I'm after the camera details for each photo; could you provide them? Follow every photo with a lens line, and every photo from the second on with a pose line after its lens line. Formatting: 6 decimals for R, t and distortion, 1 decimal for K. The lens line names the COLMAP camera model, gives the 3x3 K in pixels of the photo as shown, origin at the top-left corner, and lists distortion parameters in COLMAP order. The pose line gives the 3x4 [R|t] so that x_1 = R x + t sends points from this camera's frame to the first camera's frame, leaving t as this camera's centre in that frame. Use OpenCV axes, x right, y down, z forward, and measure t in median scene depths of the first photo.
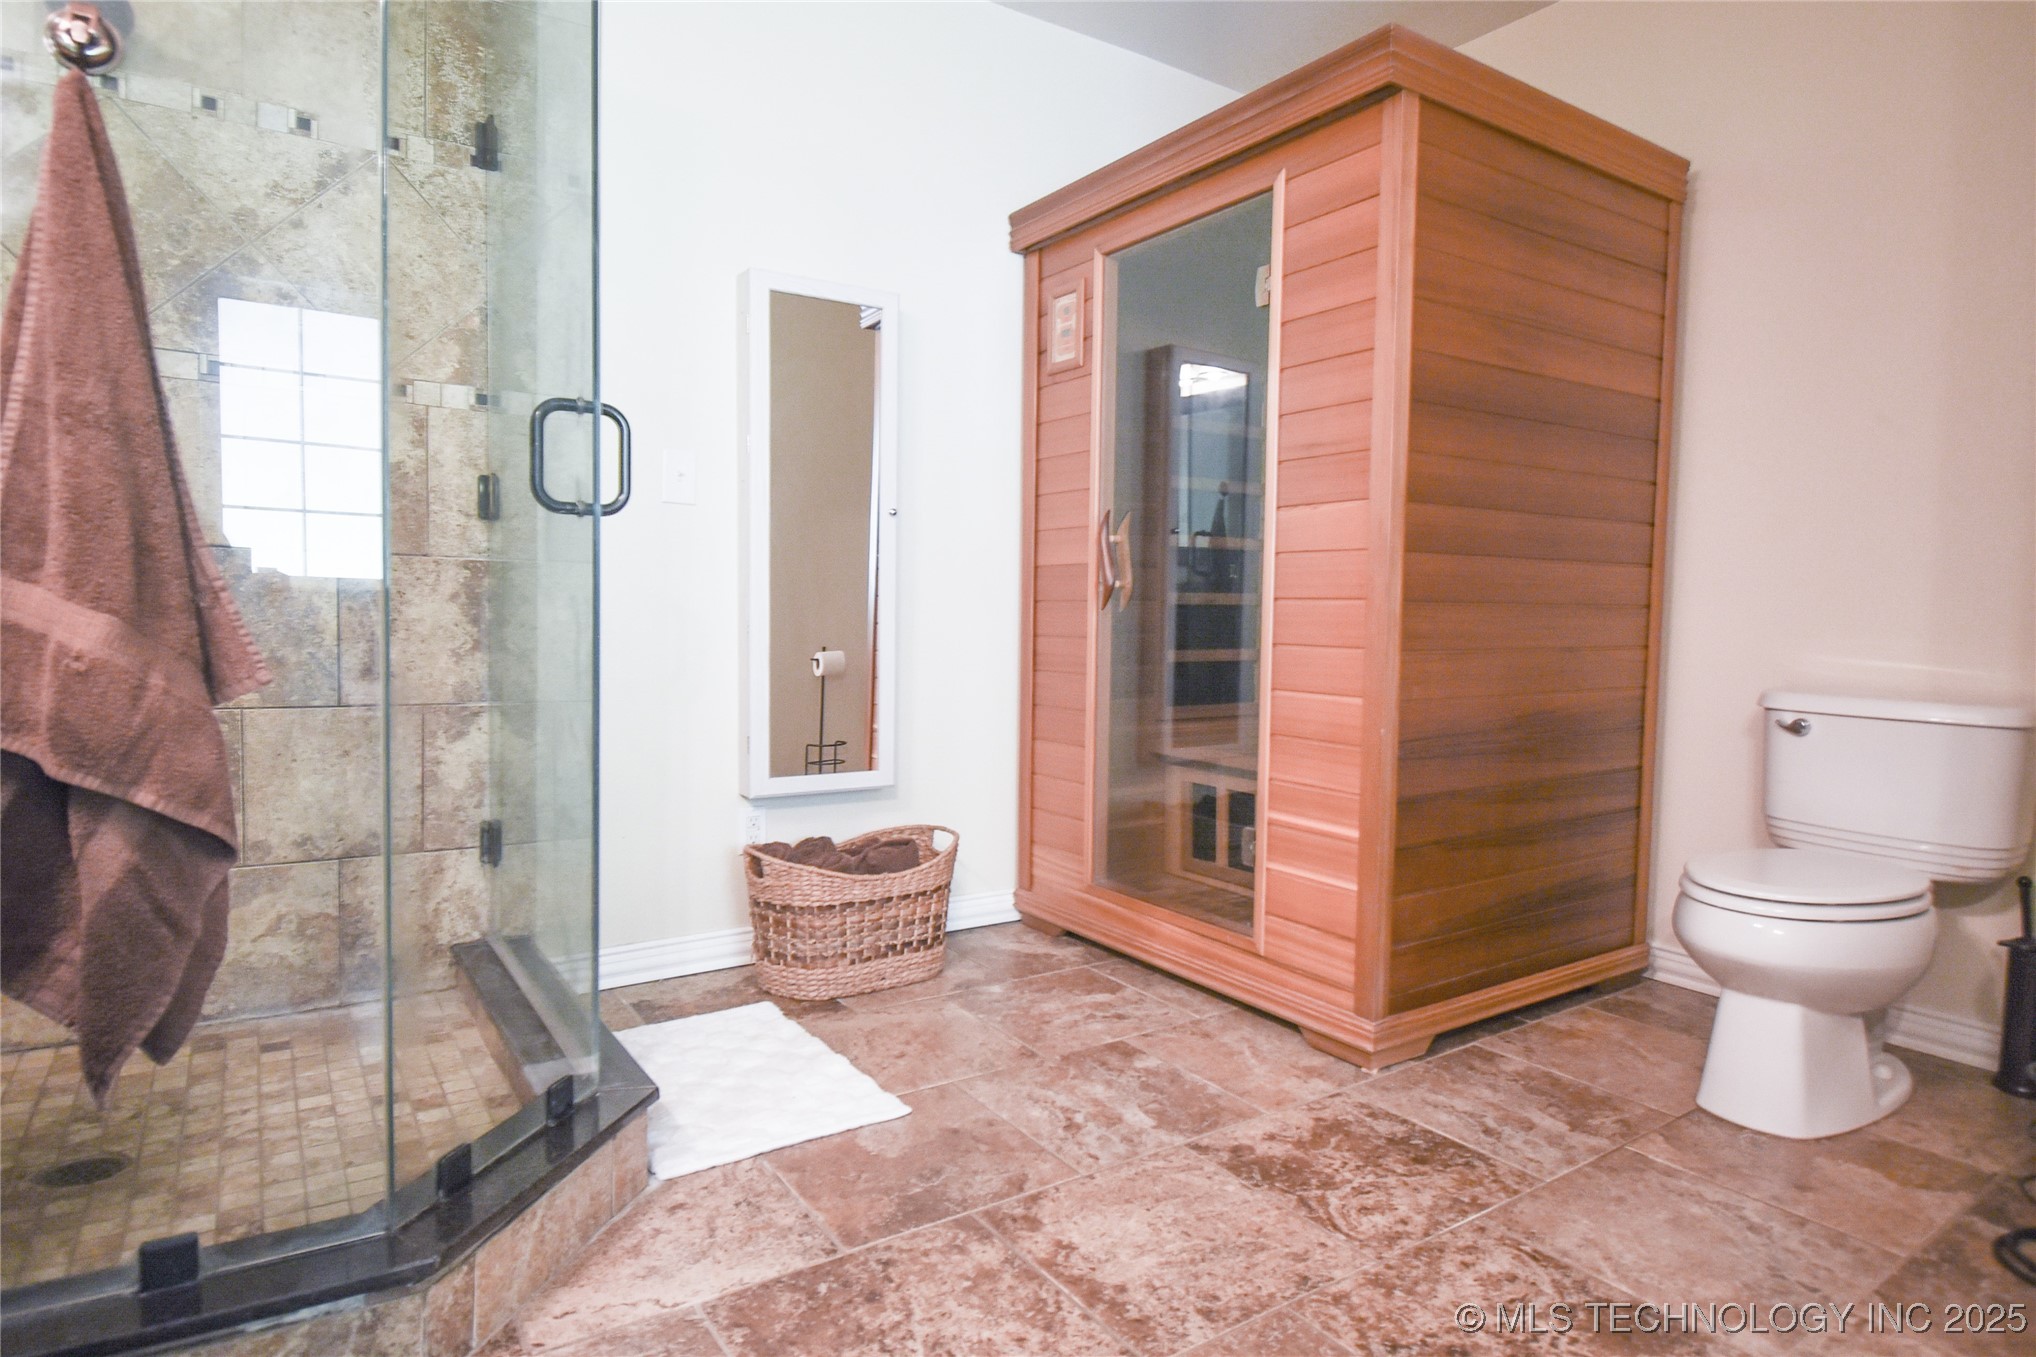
lens RADIAL K [[1145.6, 0, 1016.4], [0, 1145.6, 676.6], [0, 0, 1]] dist [-0.005904, -0.008725]
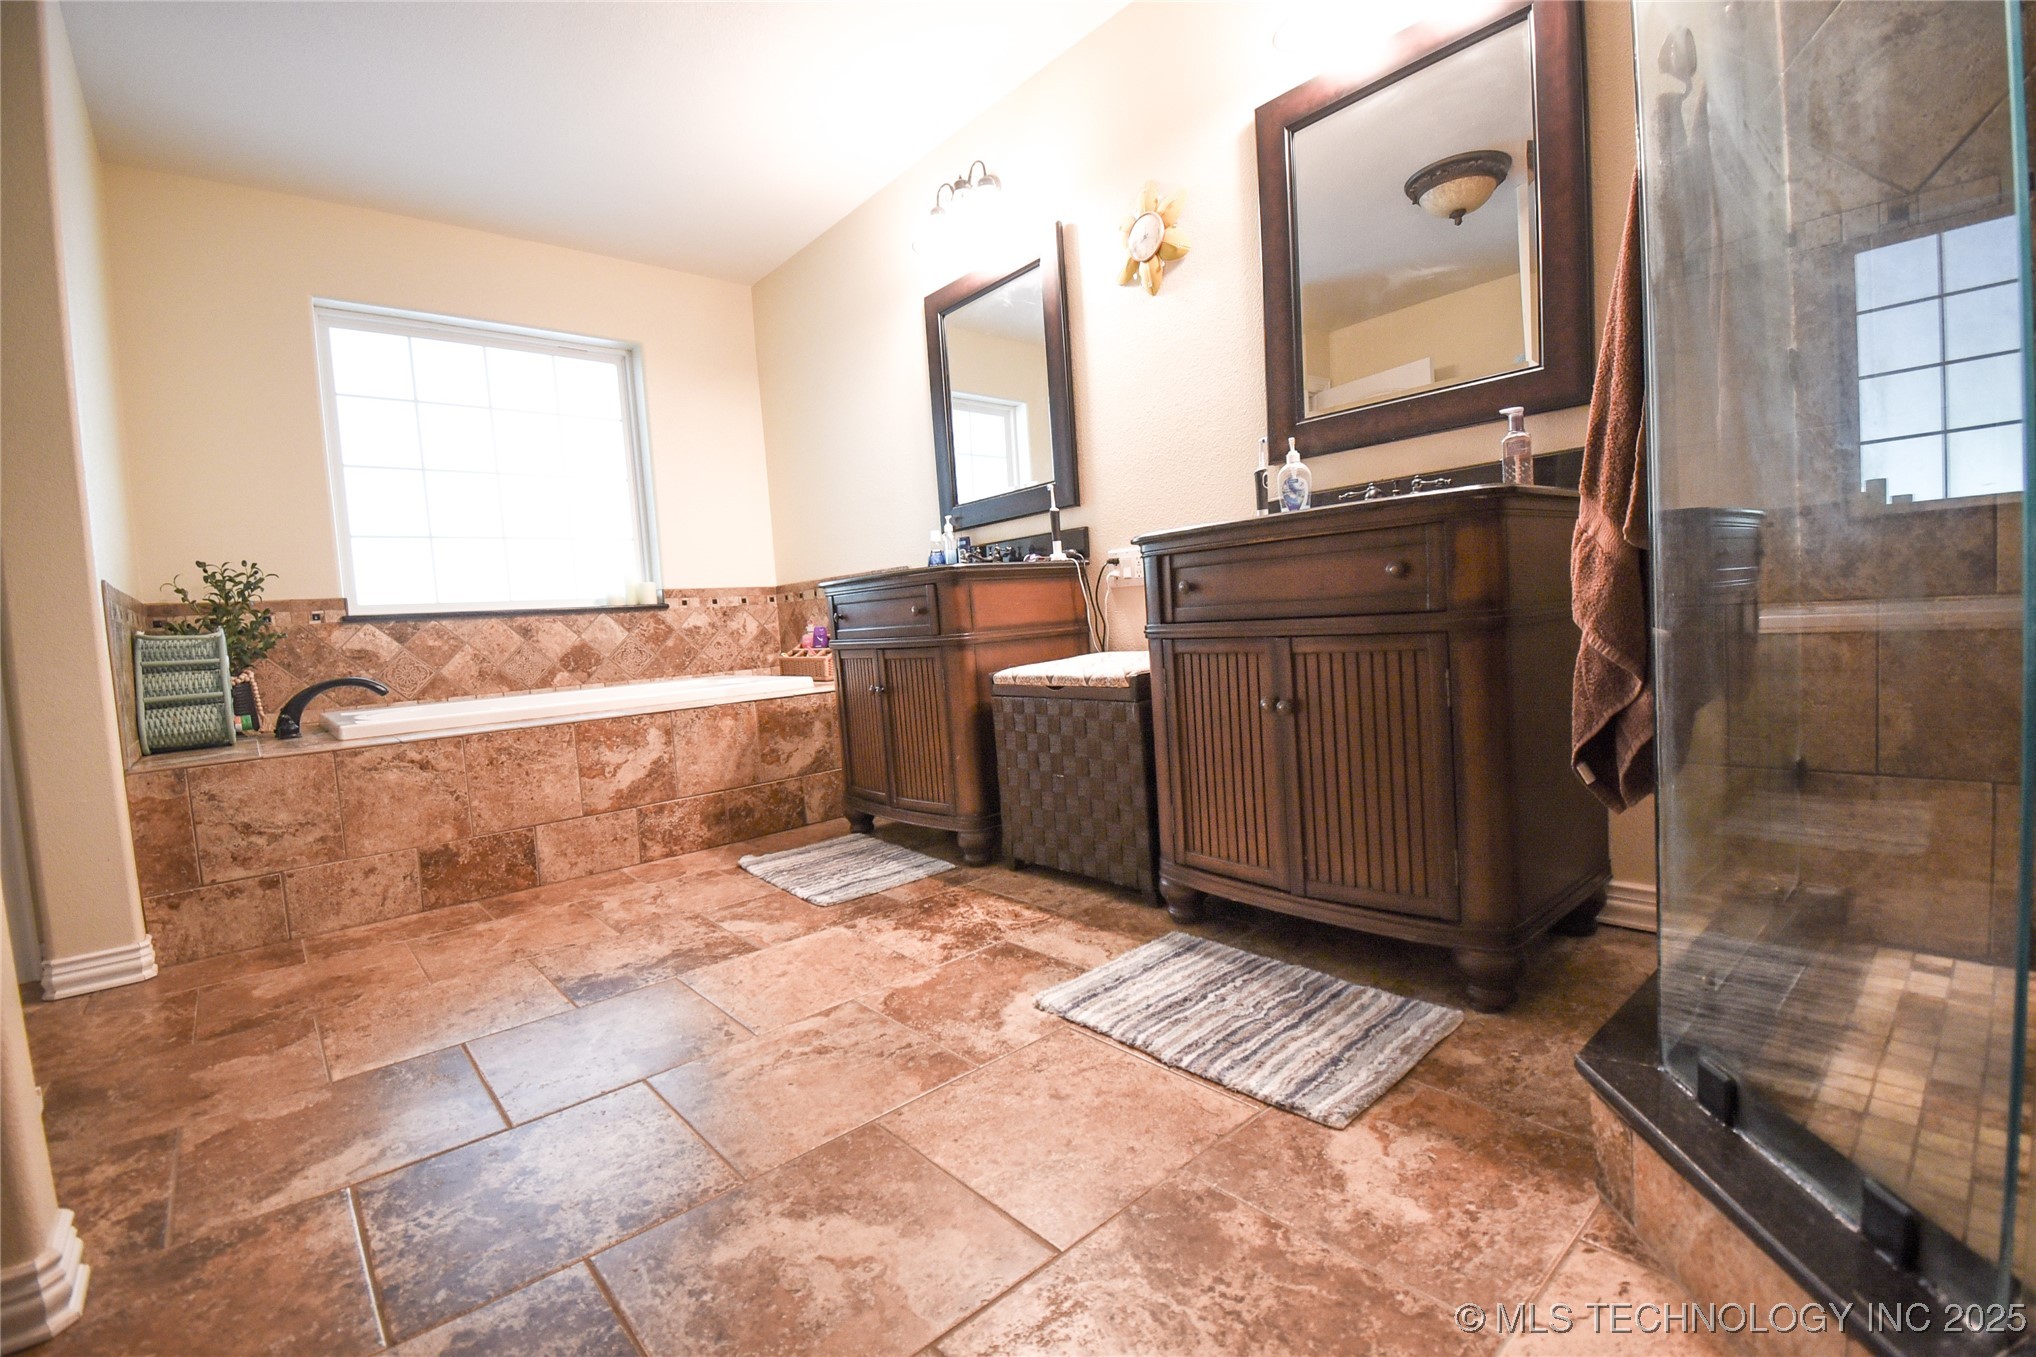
lens RADIAL K [[886.7, 0, 1018.0], [0, 886.7, 670.6], [0, 0, 1]] dist [0.001403, -0.000026]
pose [[-0.990742, 0.053887, -0.124606, 0.065528], [0.040201, 0.993135, 0.109849, 0.012165], [0.129670, 0.103823, -0.986107, 0.983714]]
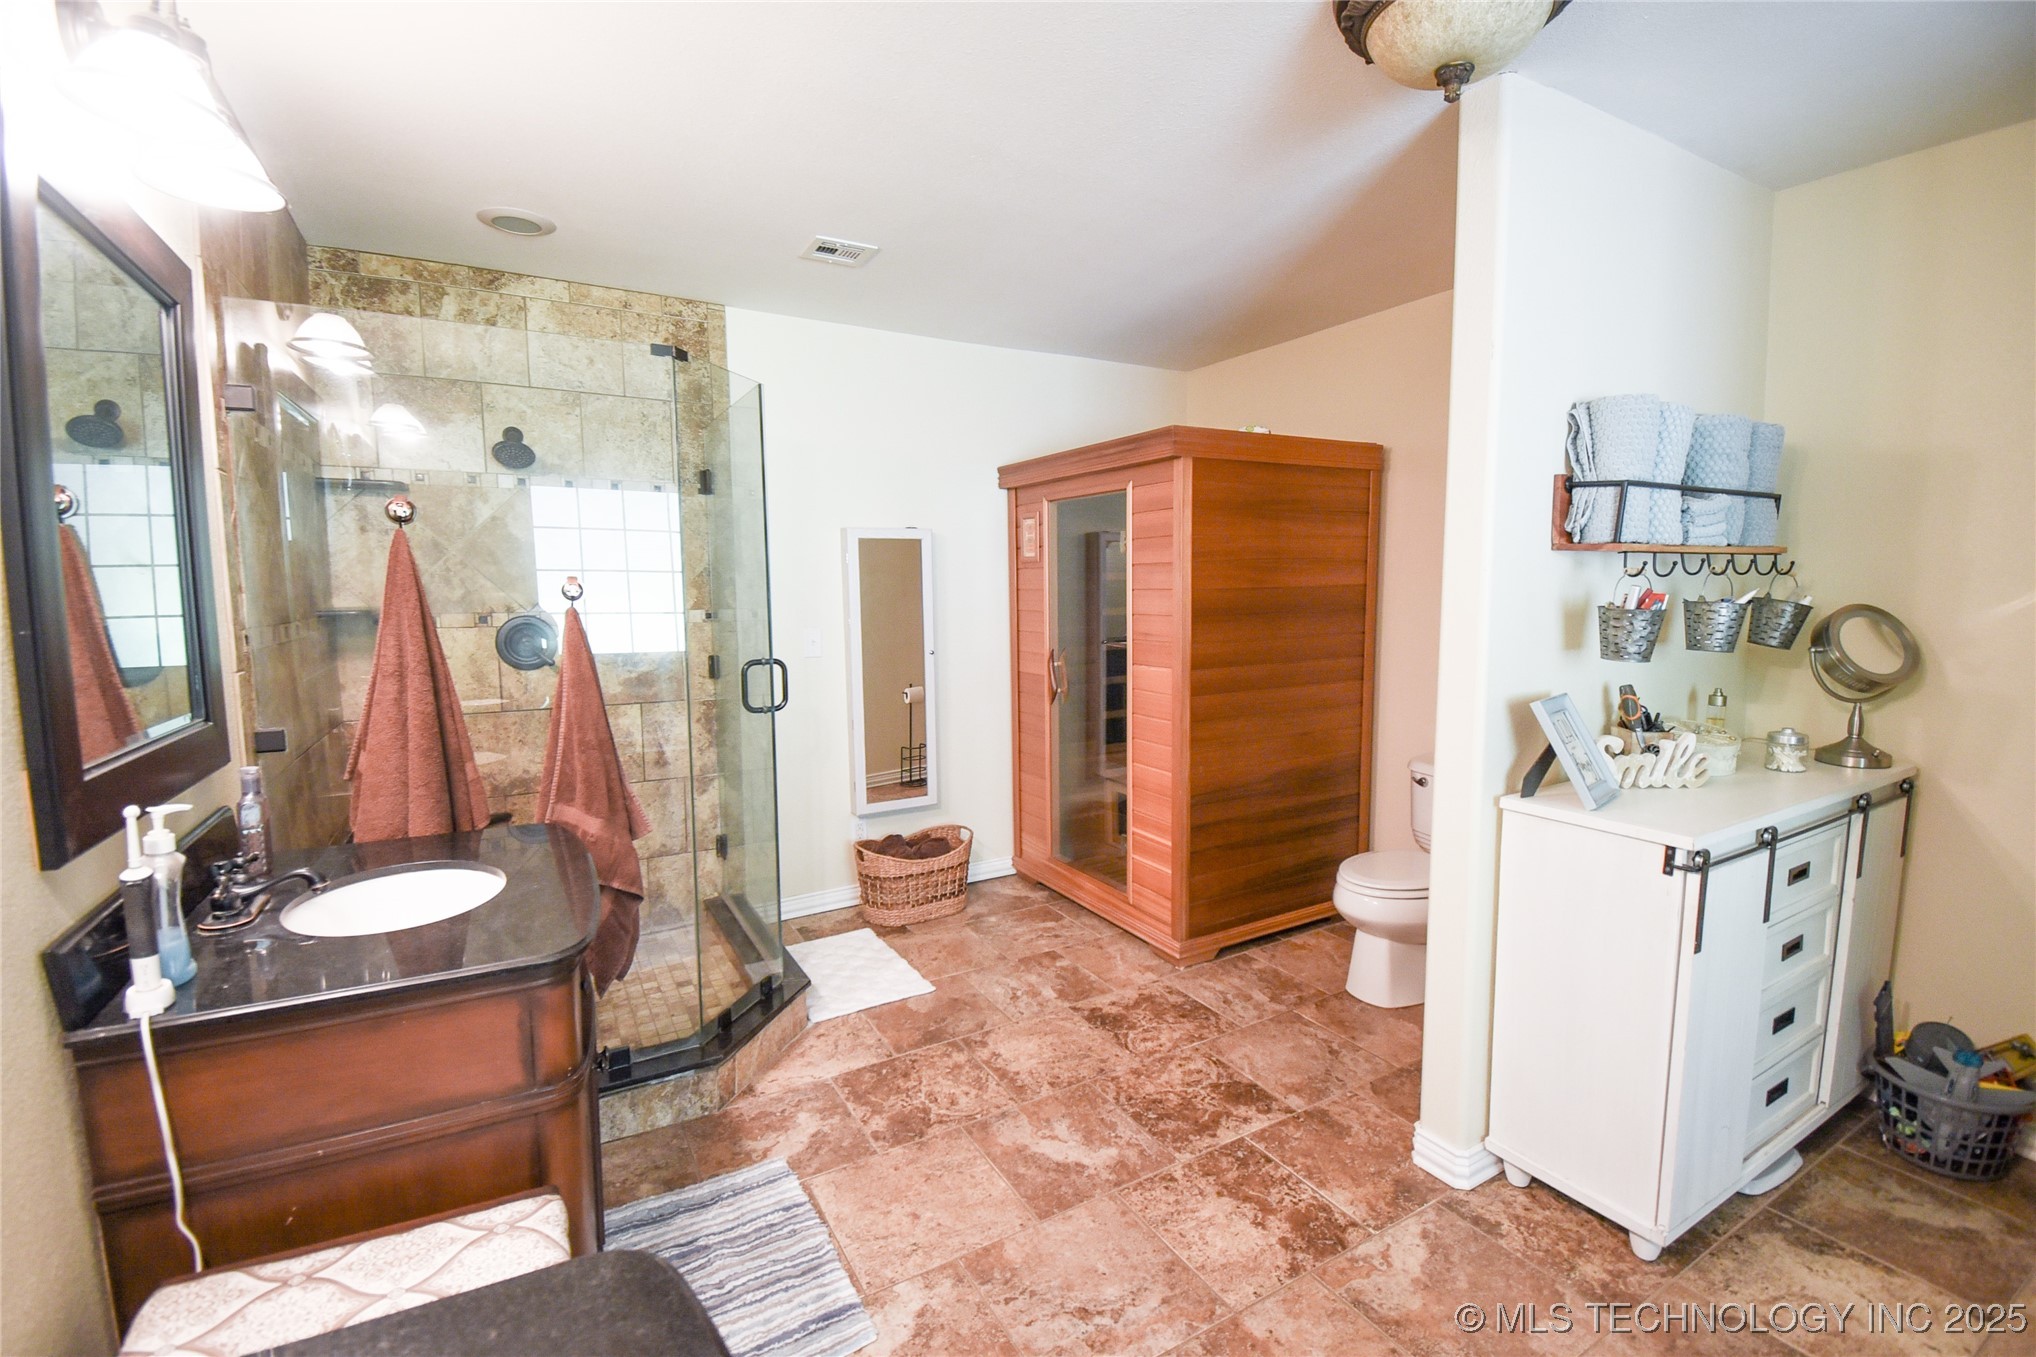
lens RADIAL K [[886.7, 0, 1019.3], [0, 886.7, 674.0], [0, 0, 1]] dist [0.001403, -0.000026]
pose [[0.997219, -0.019787, -0.071850, 0.159290], [0.023079, 0.998707, 0.045288, -0.214749], [0.070861, -0.046820, 0.996387, -0.460993]]
